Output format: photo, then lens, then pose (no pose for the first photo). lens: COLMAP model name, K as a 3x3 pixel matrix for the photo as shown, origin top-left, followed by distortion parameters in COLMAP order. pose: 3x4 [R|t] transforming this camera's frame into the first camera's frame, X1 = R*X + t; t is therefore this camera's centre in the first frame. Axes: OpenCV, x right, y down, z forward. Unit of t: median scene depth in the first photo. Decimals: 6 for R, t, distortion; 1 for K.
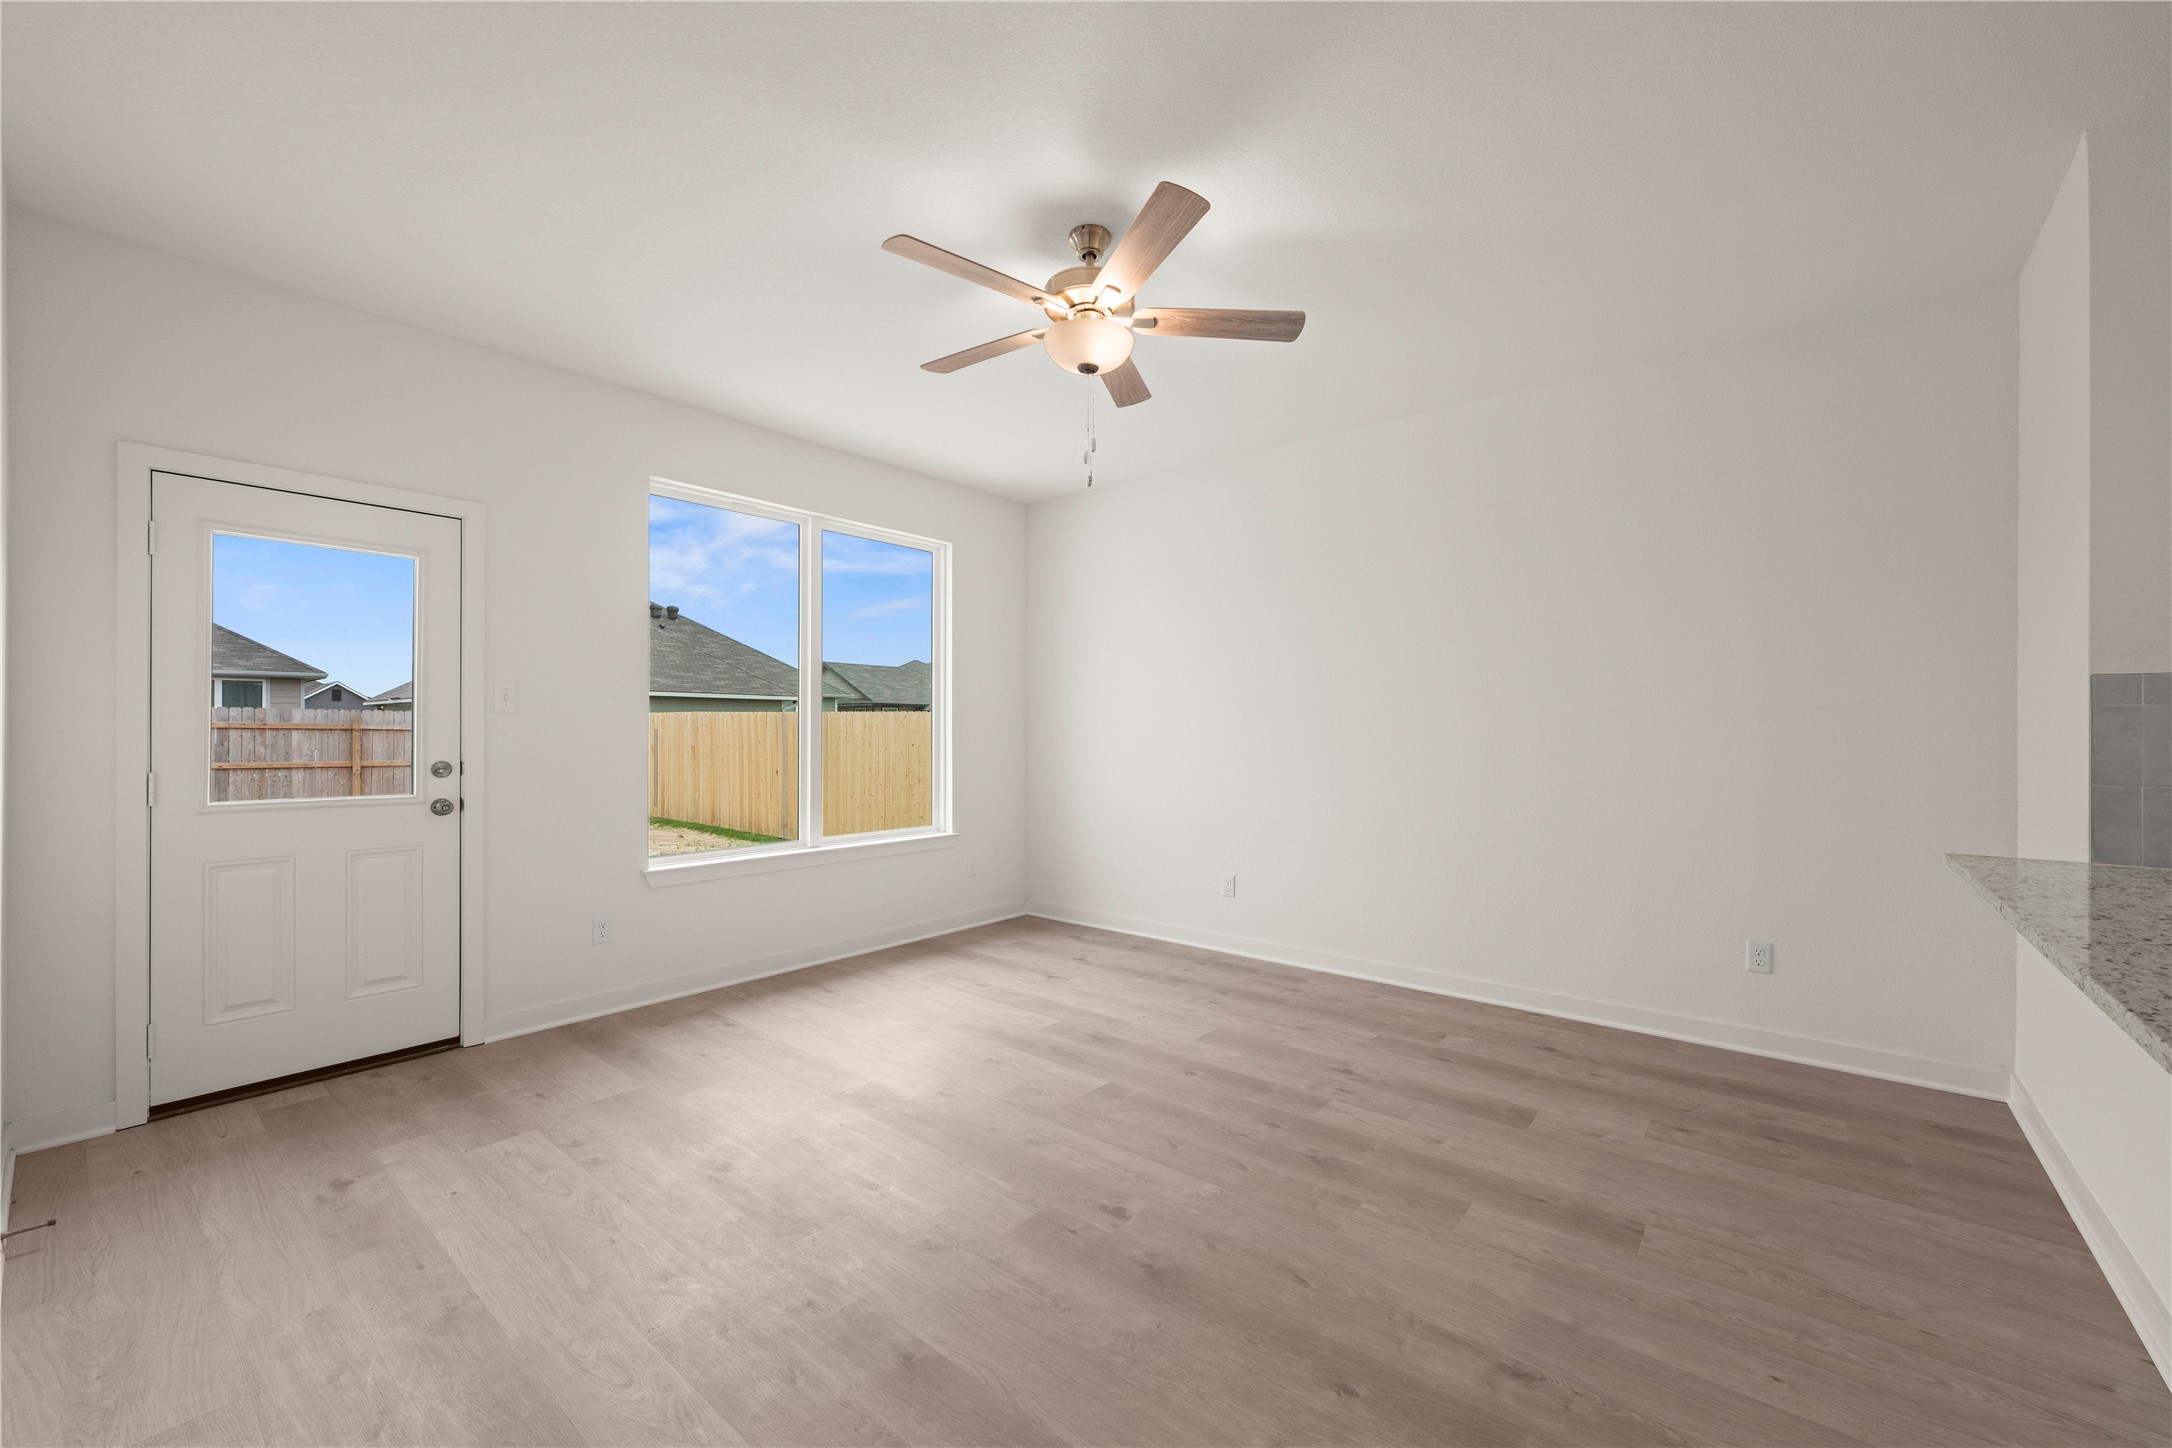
lens RADIAL K [[859.6, 0, 1092.2], [0, 859.6, 730.7], [0, 0, 1]] dist [-0.000177, 0.000058]
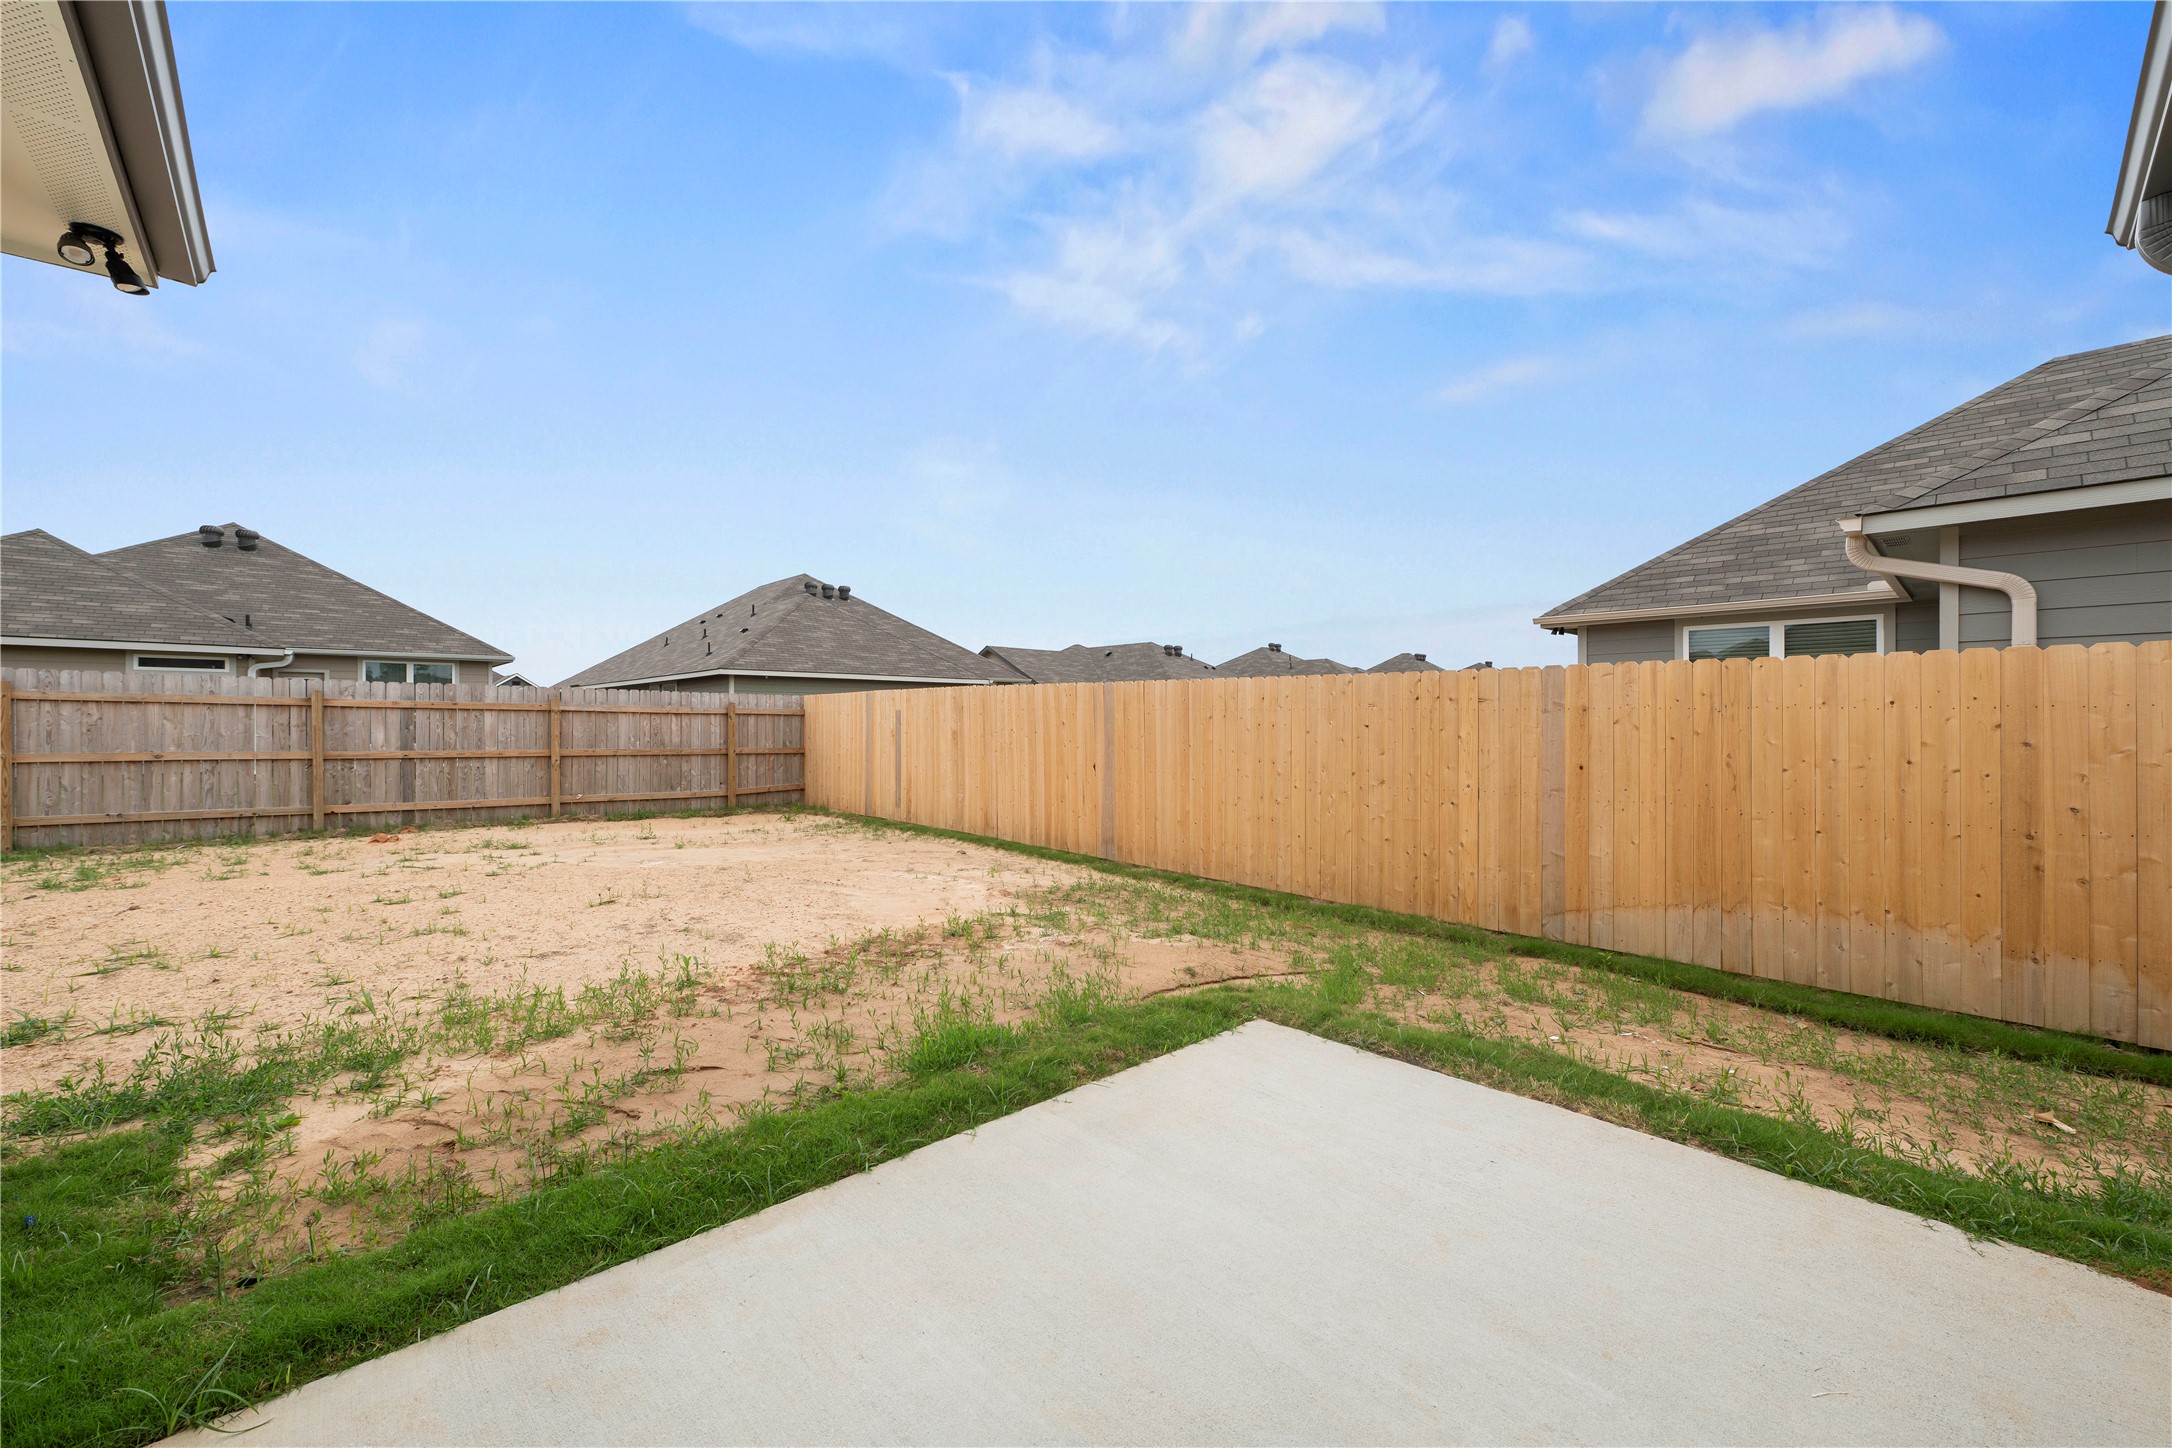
lens RADIAL K [[859.6, 0, 1092.2], [0, 859.6, 730.7], [0, 0, 1]] dist [-0.000177, 0.000058]
pose [[0.991812, 0.000436, -0.127704, -0.569735], [0.000752, 0.999957, 0.009252, 0.024104], [0.127703, -0.009272, 0.991769, 0.590837]]
